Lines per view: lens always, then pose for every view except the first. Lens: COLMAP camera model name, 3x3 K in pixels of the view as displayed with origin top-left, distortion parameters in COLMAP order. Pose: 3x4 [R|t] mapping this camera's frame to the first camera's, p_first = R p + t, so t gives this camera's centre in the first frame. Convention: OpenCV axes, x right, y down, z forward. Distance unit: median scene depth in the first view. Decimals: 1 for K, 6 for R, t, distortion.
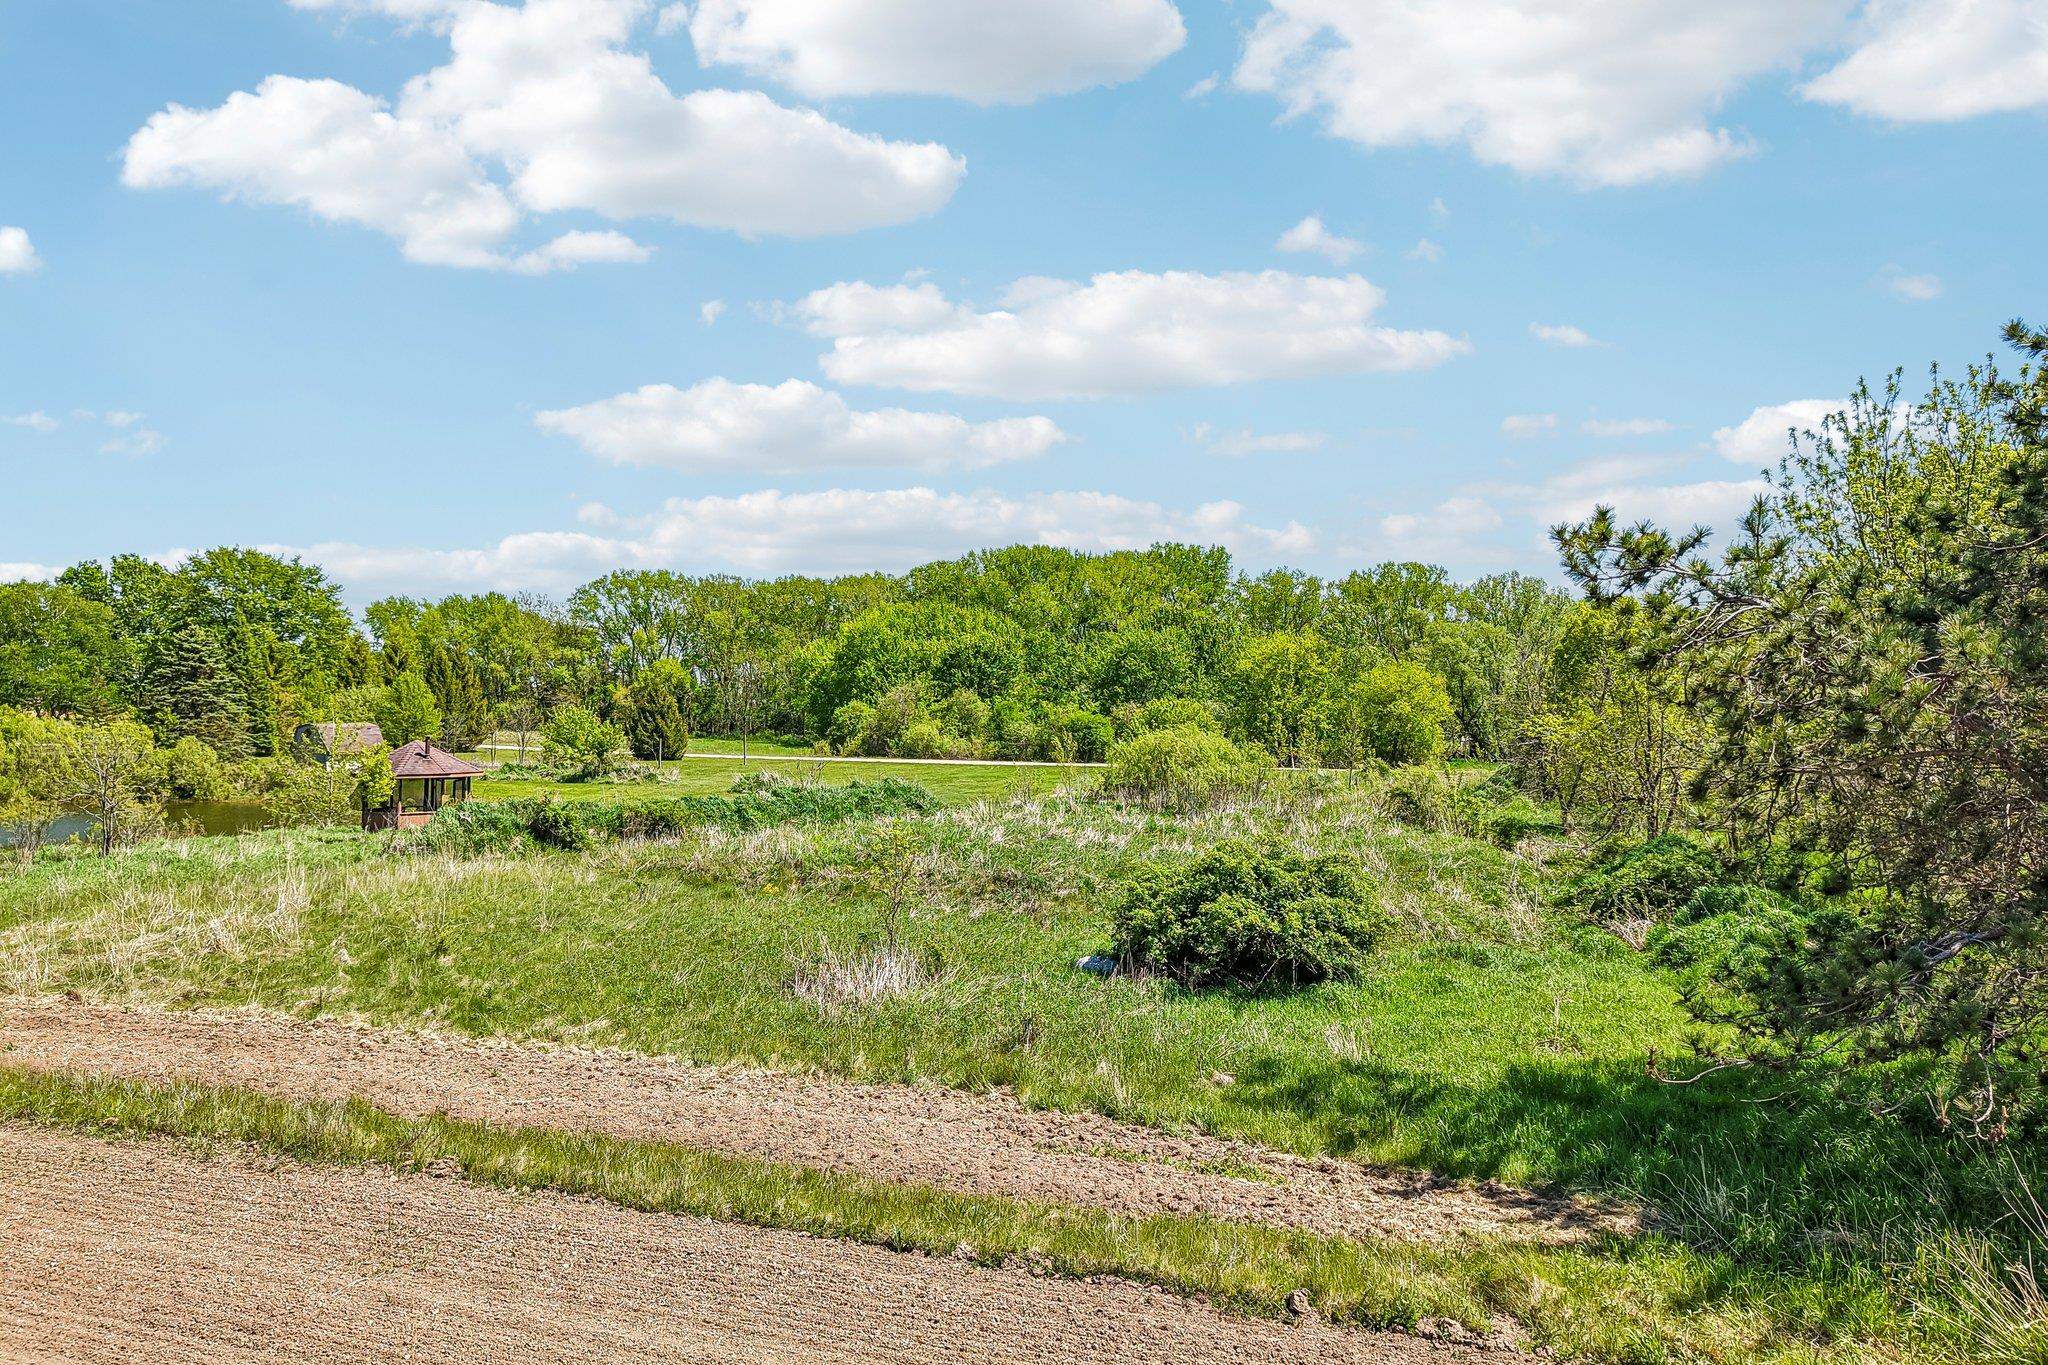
lens RADIAL K [[1378.1, 0, 1016.5], [0, 1378.1, 667.1], [0, 0, 1]] dist [0.020766, -0.020615]
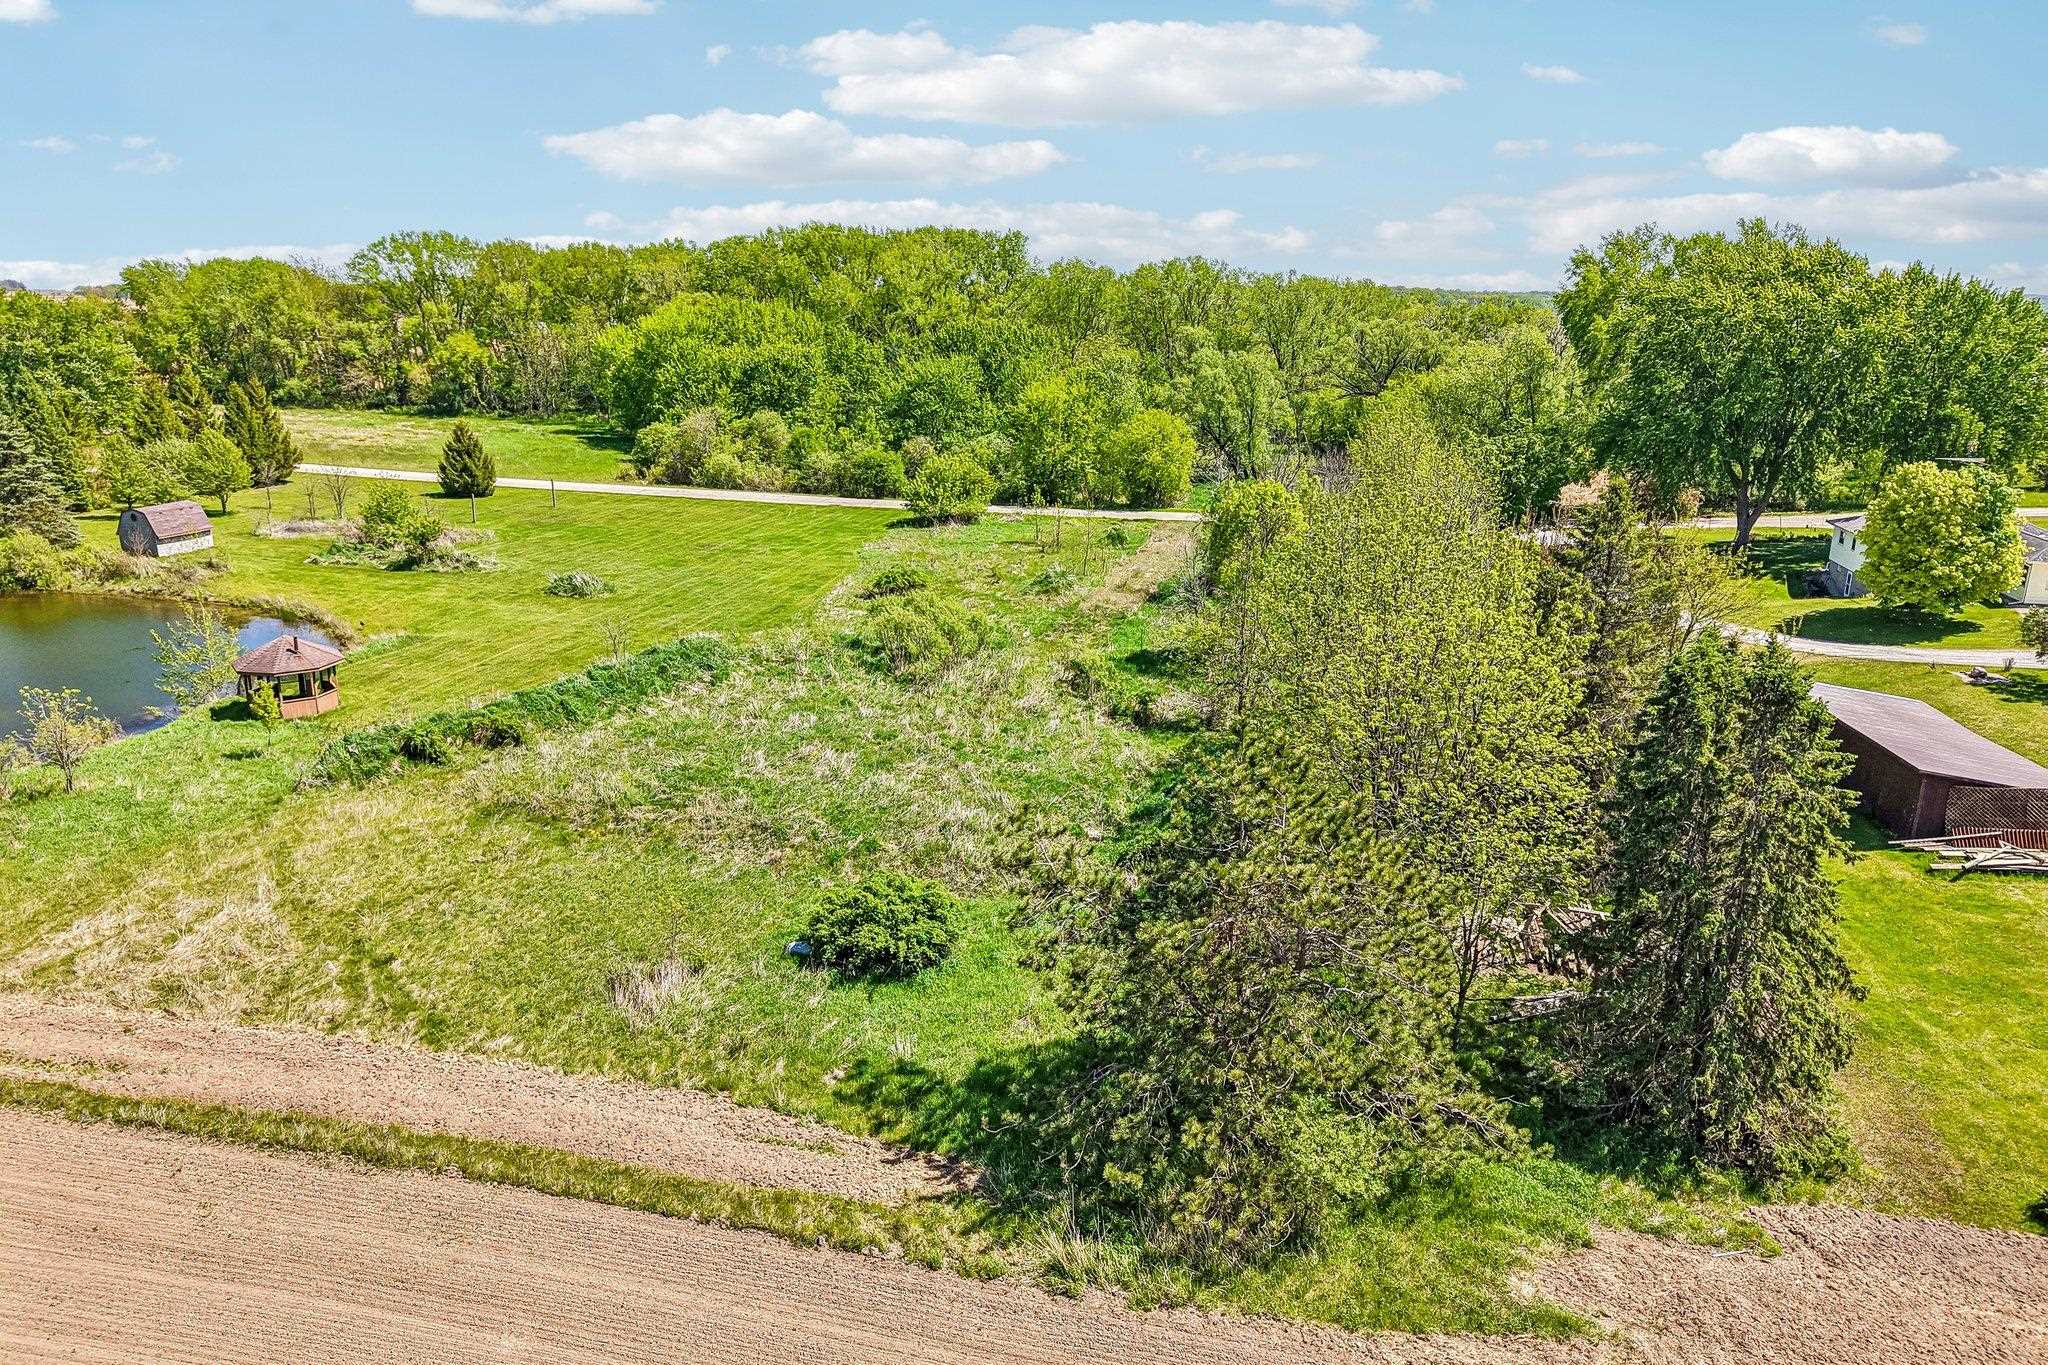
lens RADIAL K [[1378.1, 0, 1020.4], [0, 1378.1, 689.1], [0, 0, 1]] dist [0.020766, -0.020615]
pose [[0.991905, -0.024305, 0.124636, 0.025302], [-0.013943, 0.954730, 0.297147, -0.120446], [-0.126216, -0.296480, 0.946662, -0.110811]]
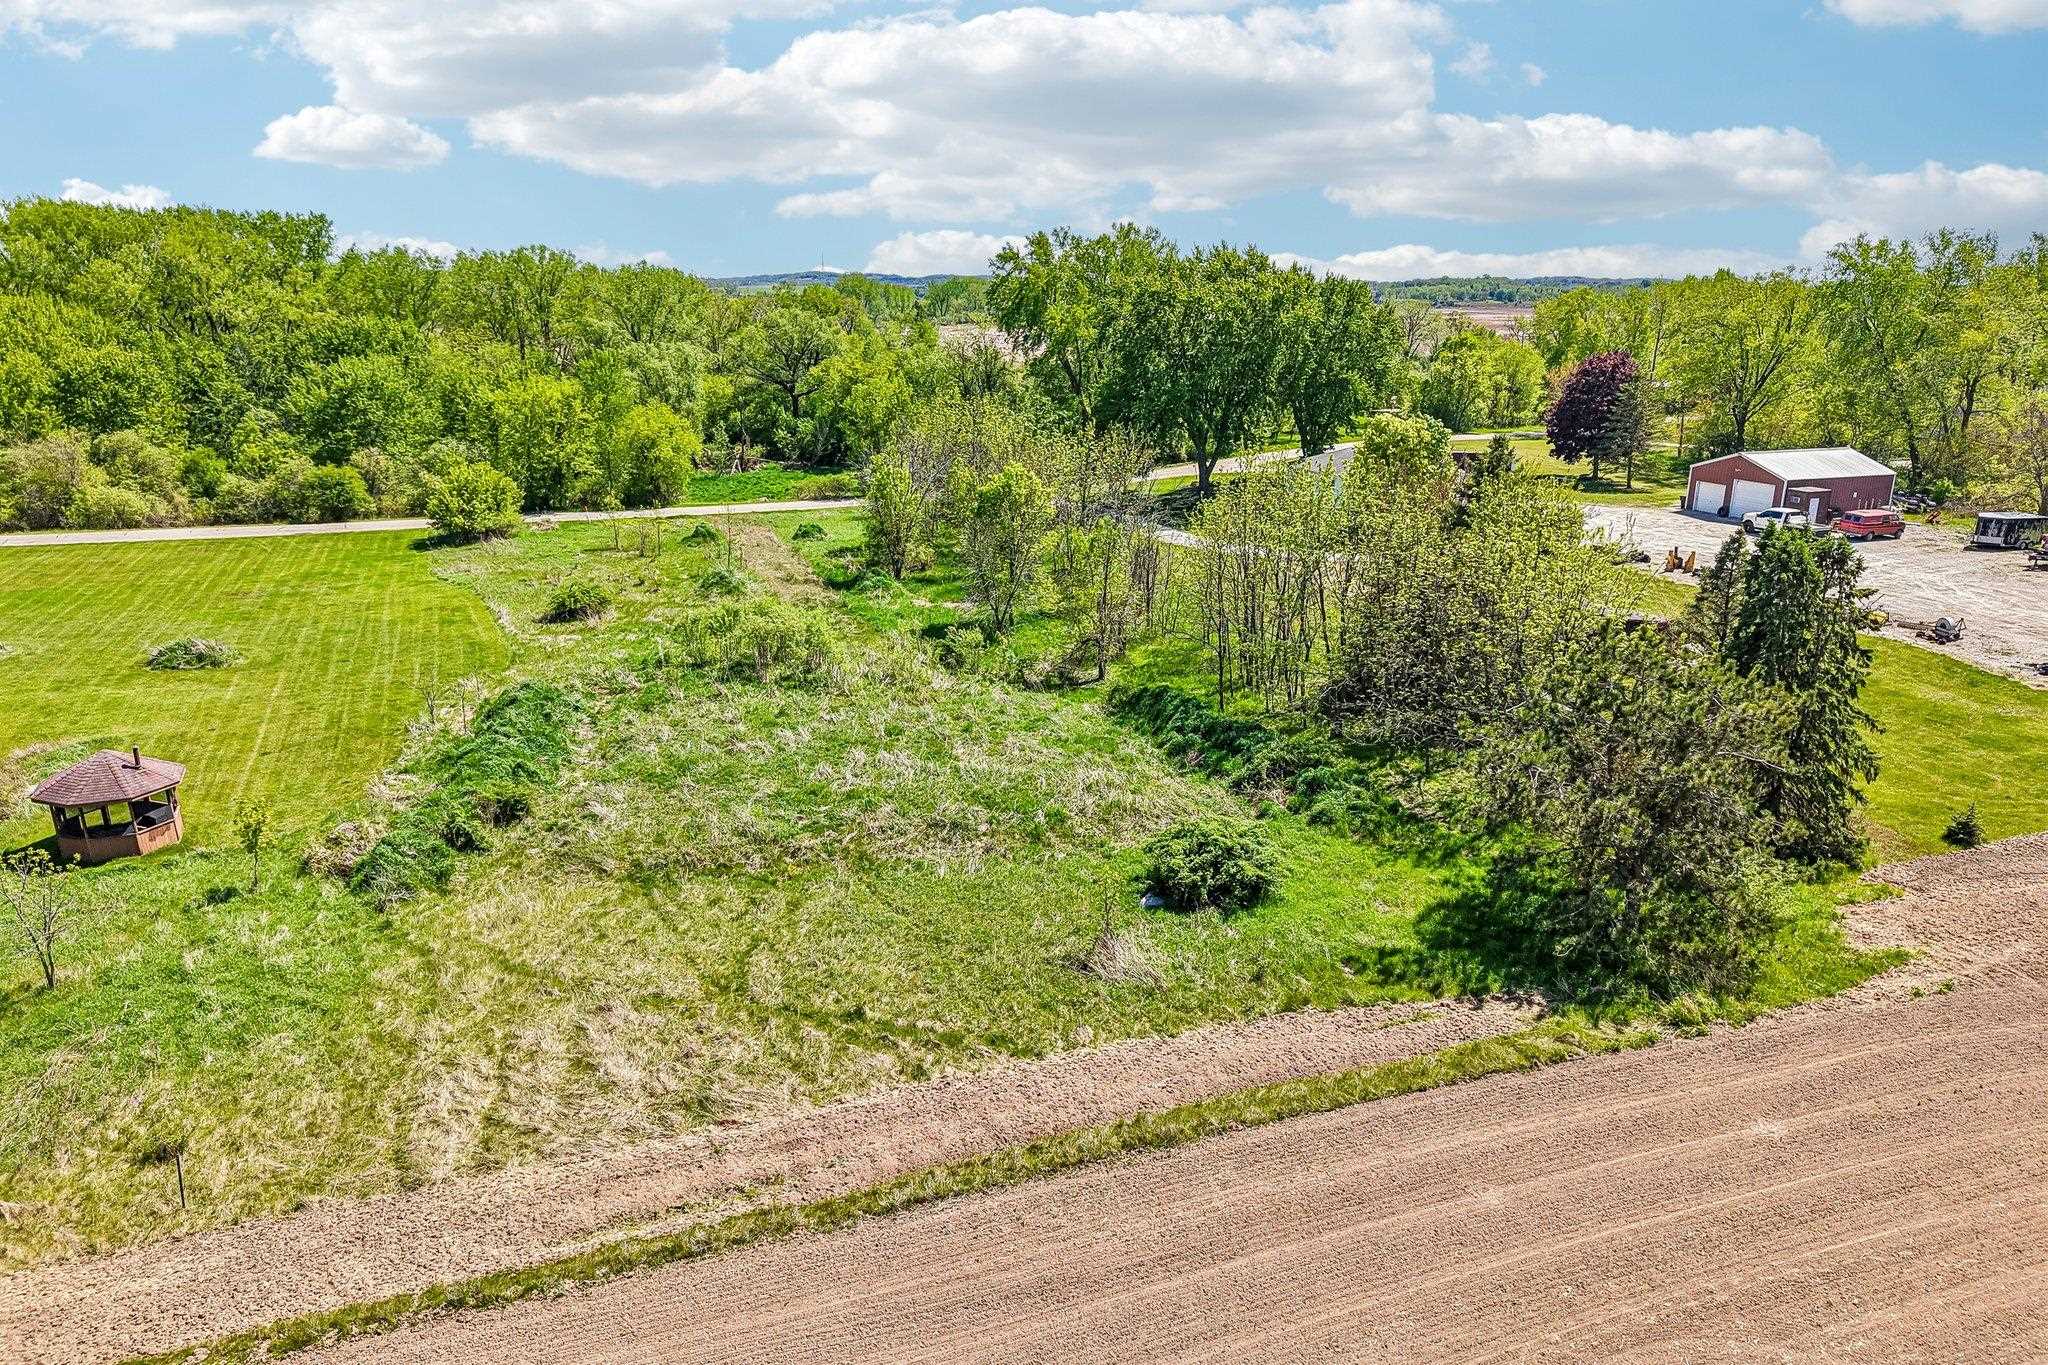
lens RADIAL K [[1378.1, 0, 1024.4], [0, 1378.1, 676.8], [0, 0, 1]] dist [0.020766, -0.020615]
pose [[0.747769, -0.170167, 0.641783, -0.245845], [-0.027757, 0.957743, 0.286284, -0.123040], [-0.663379, -0.231888, 0.711447, -0.030407]]
